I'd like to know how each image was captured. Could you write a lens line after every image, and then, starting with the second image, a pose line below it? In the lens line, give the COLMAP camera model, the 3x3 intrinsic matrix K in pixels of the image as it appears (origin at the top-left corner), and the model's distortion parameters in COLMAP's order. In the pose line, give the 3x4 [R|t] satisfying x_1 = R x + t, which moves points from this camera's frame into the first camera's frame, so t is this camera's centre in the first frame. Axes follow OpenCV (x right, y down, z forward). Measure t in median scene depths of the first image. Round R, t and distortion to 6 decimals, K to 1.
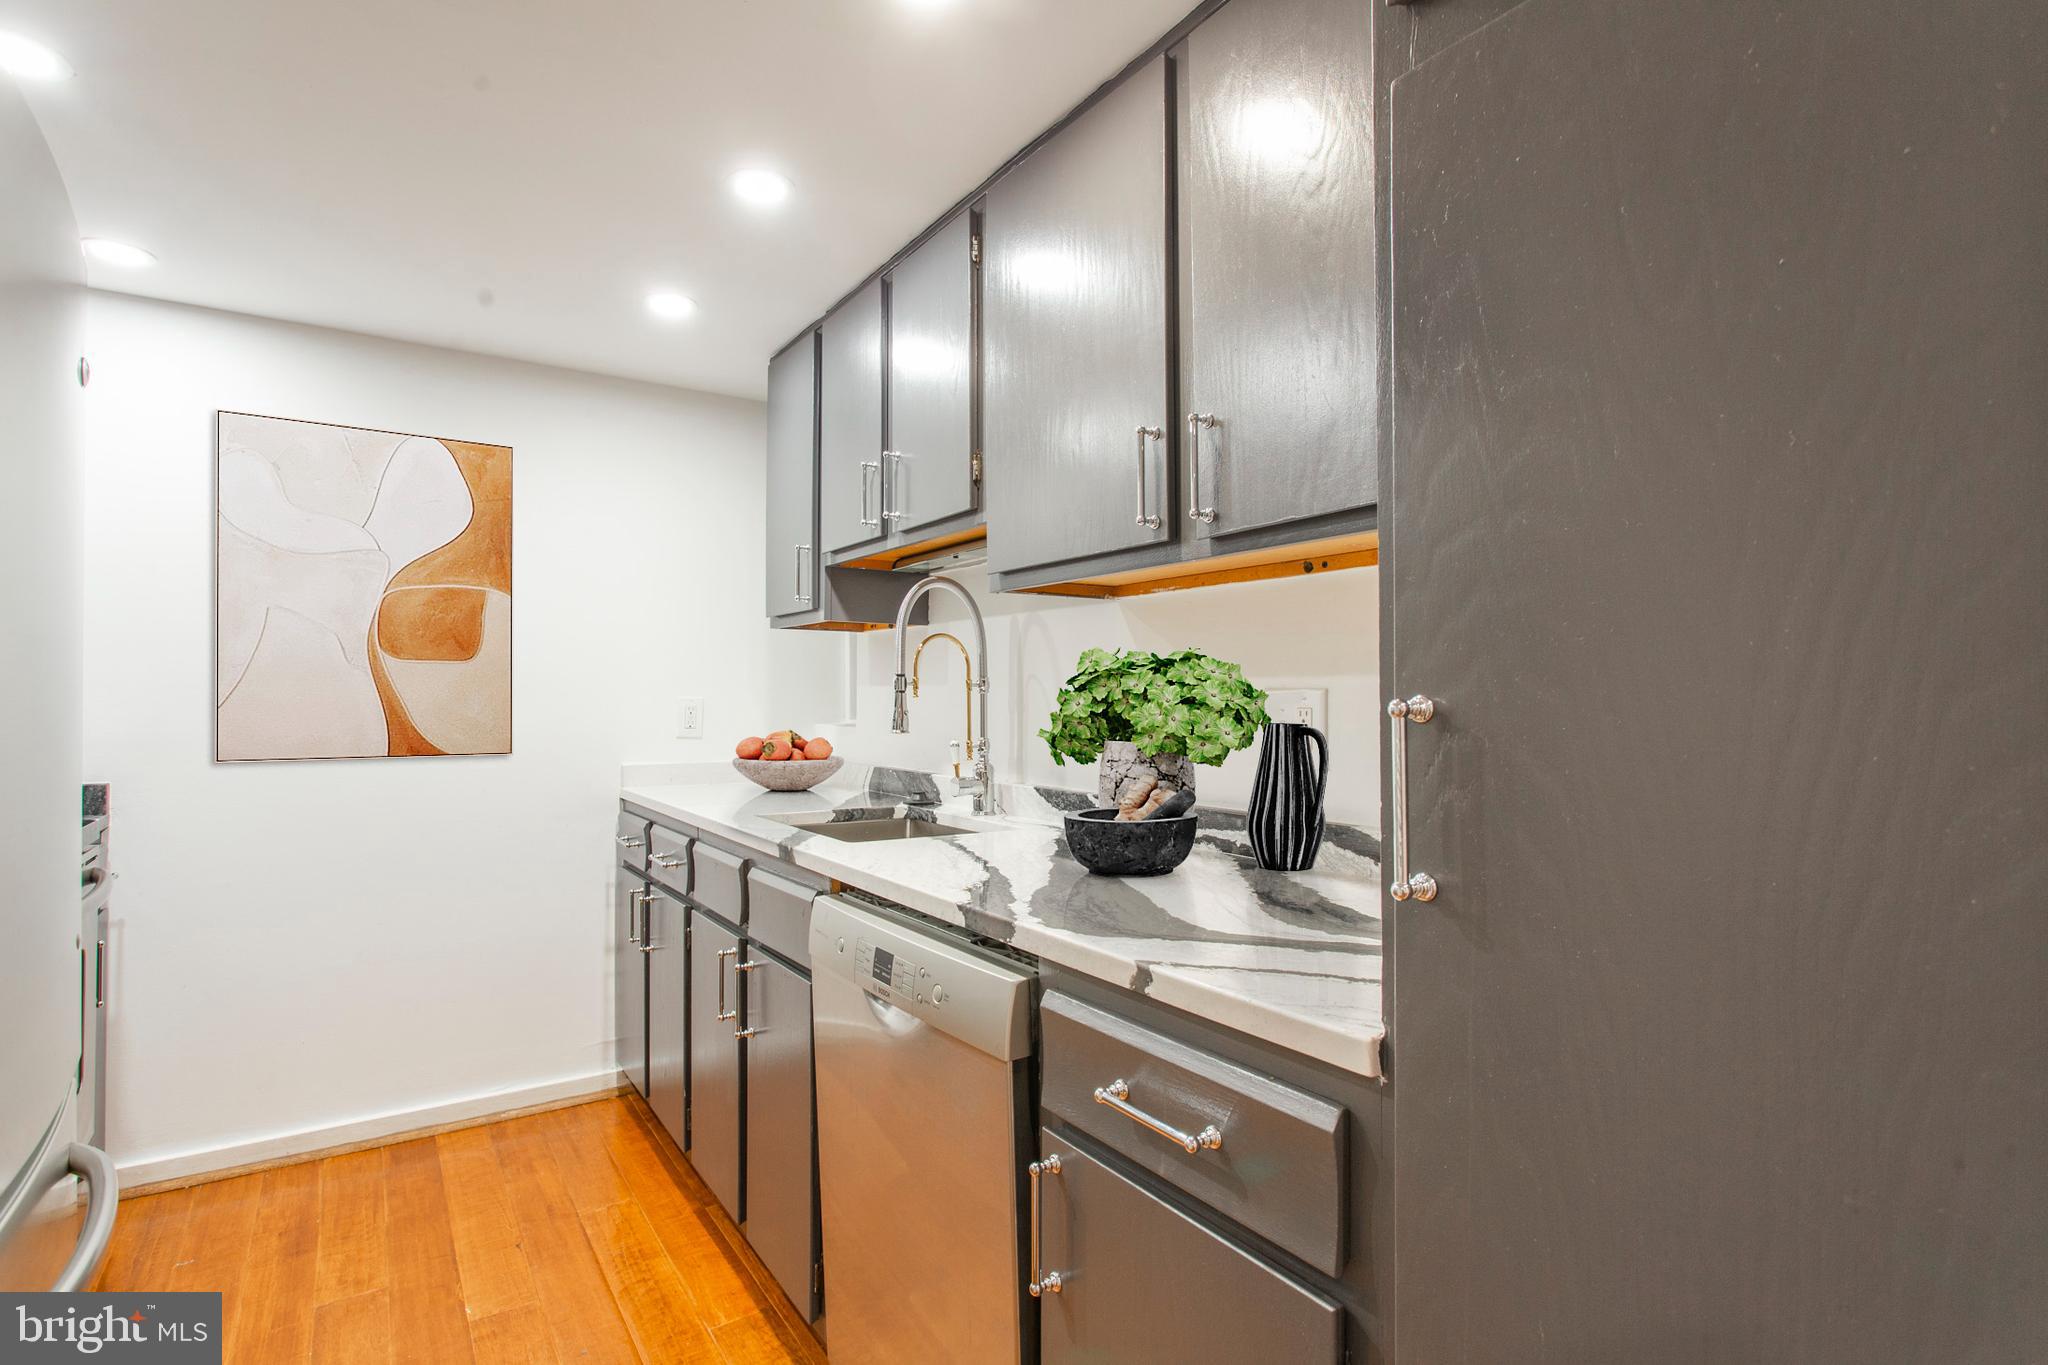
lens RADIAL K [[1031.5, 0, 1024.1], [0, 1031.5, 682.8], [0, 0, 1]] dist [0.002556, 0.000363]
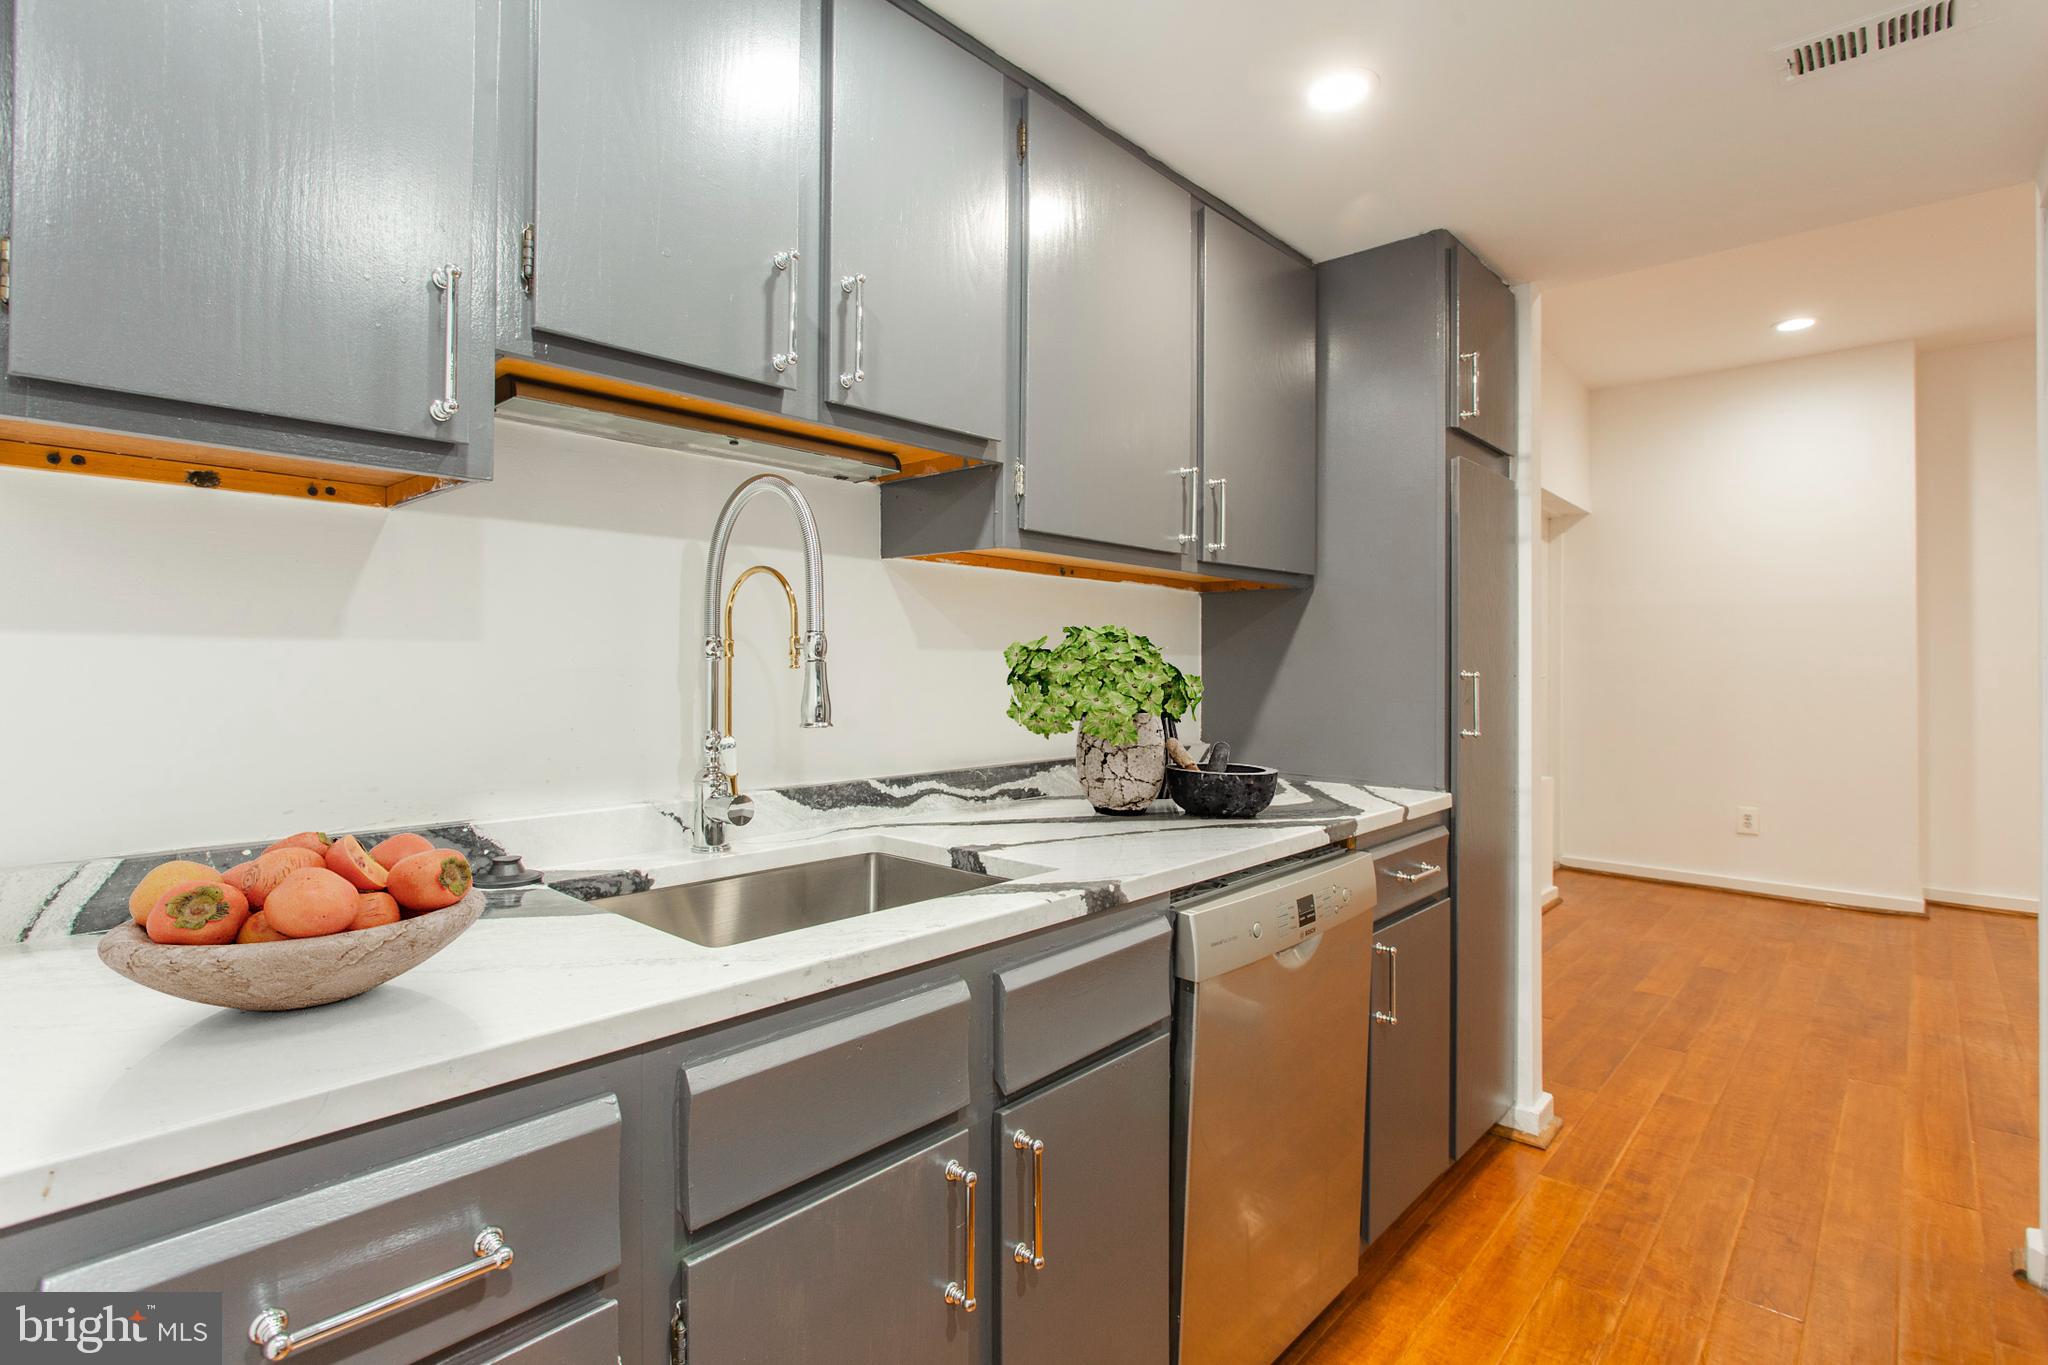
lens RADIAL K [[1031.5, 0, 1023.2], [0, 1031.5, 676.5], [0, 0, 1]] dist [0.002556, 0.000363]
pose [[-0.261071, 0.005040, 0.965306, -0.927584], [-0.002341, 0.999980, -0.005854, 0.030233], [-0.965317, -0.003788, -0.261054, 1.277900]]
